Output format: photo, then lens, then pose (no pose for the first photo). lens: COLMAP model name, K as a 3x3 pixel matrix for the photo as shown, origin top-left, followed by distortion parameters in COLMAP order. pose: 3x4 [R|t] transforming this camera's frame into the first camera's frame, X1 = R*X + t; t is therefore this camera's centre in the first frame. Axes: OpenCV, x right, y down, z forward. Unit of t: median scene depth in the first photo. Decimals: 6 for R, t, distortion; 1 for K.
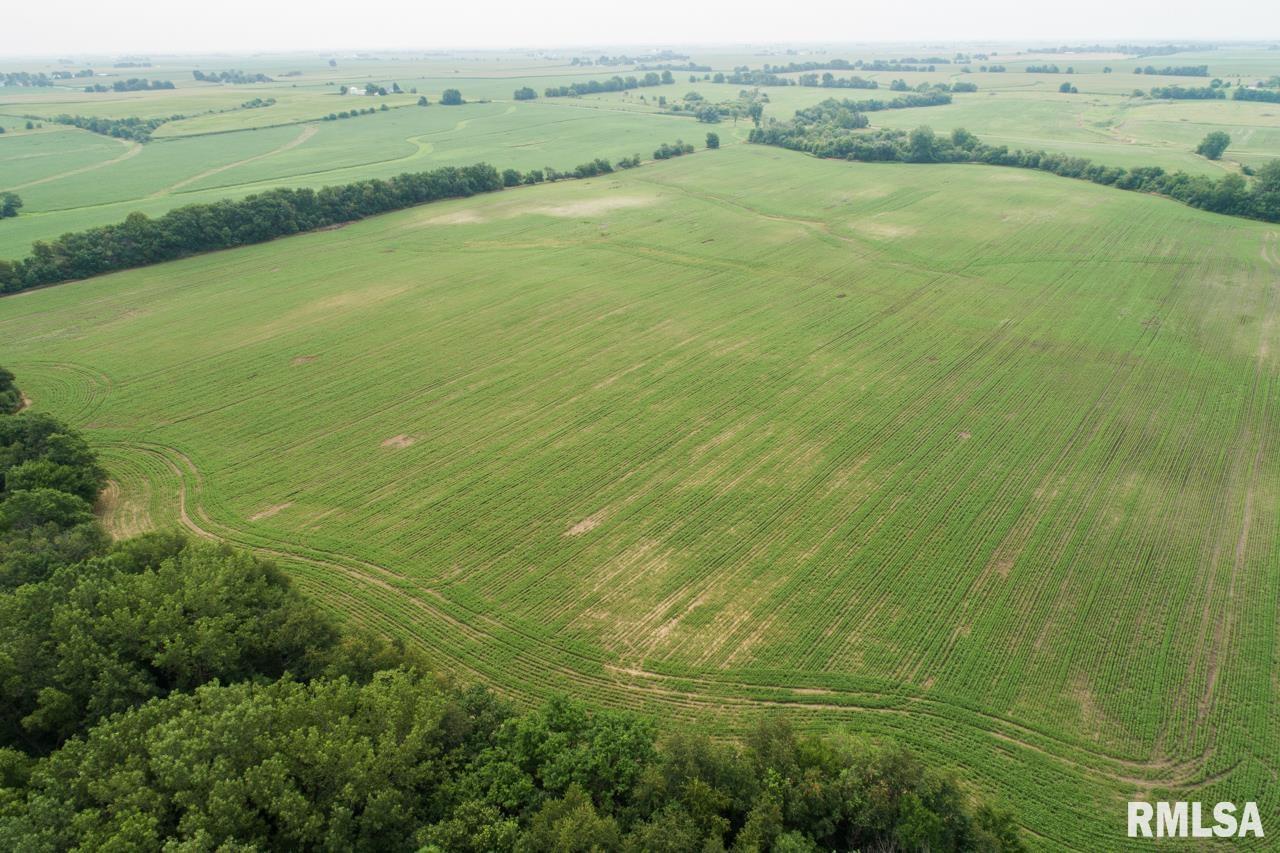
lens RADIAL K [[890.1, 0, 638.5], [0, 890.1, 429.9], [0, 0, 1]] dist [-0.011689, 0.010080]
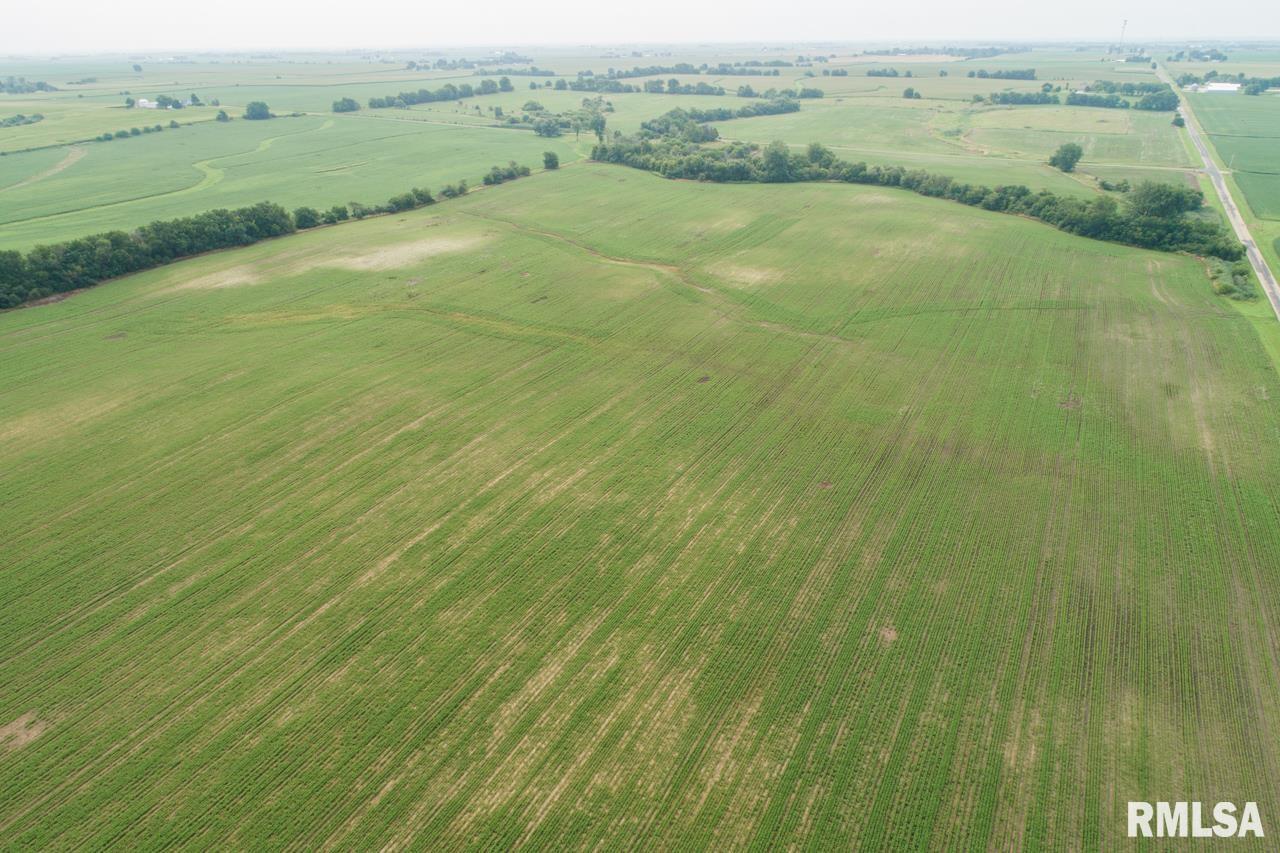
lens RADIAL K [[890.1, 0, 643.9], [0, 890.1, 431.8], [0, 0, 1]] dist [-0.011689, 0.010080]
pose [[0.986659, -0.064689, 0.149394, 0.036982], [0.064506, 0.997899, 0.006075, -0.078357], [-0.149473, 0.003643, 0.988759, 0.151079]]
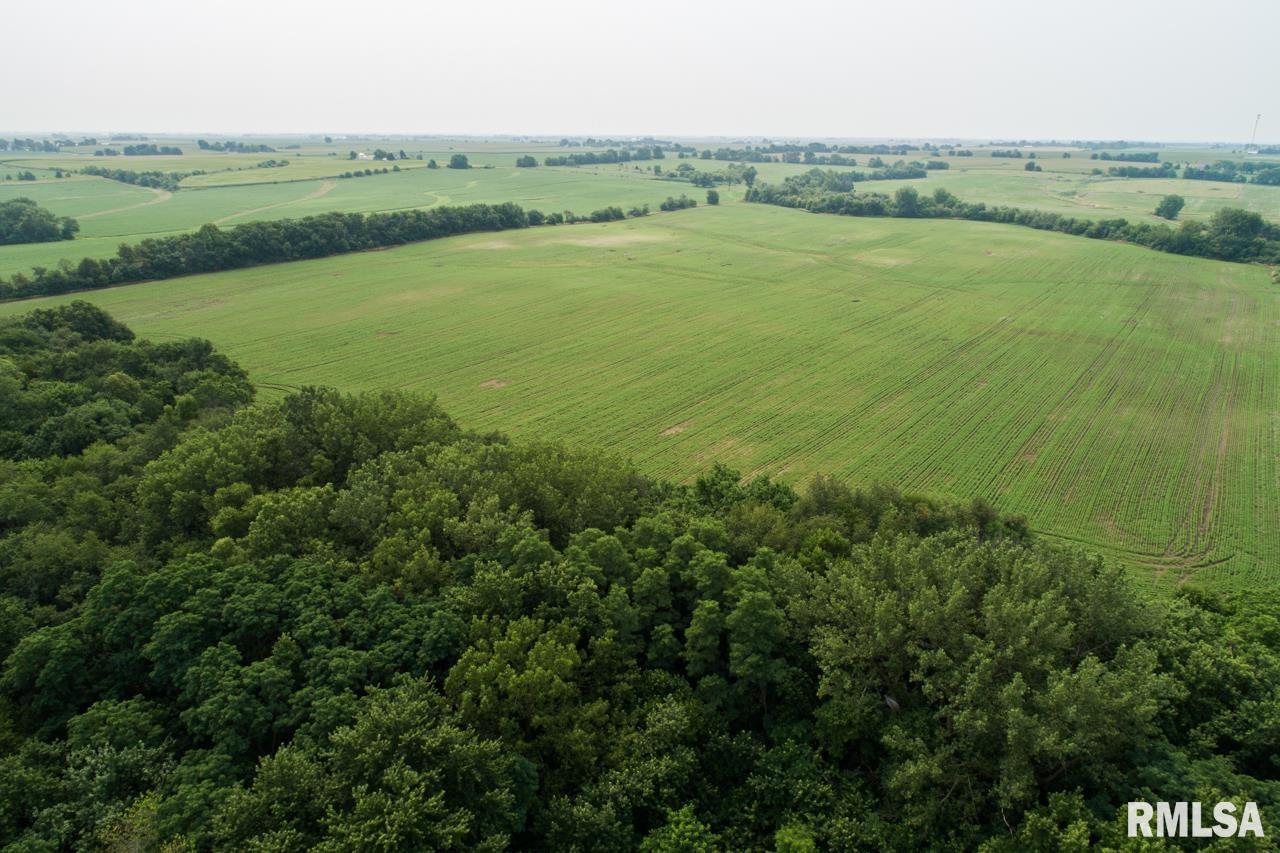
lens RADIAL K [[890.1, 0, 642.9], [0, 890.1, 425.9], [0, 0, 1]] dist [-0.011689, 0.010080]
pose [[0.999375, 0.009995, 0.033895, -0.053418], [-0.006746, 0.995487, -0.094653, 0.079798], [-0.034688, 0.094366, 0.994933, -0.063093]]
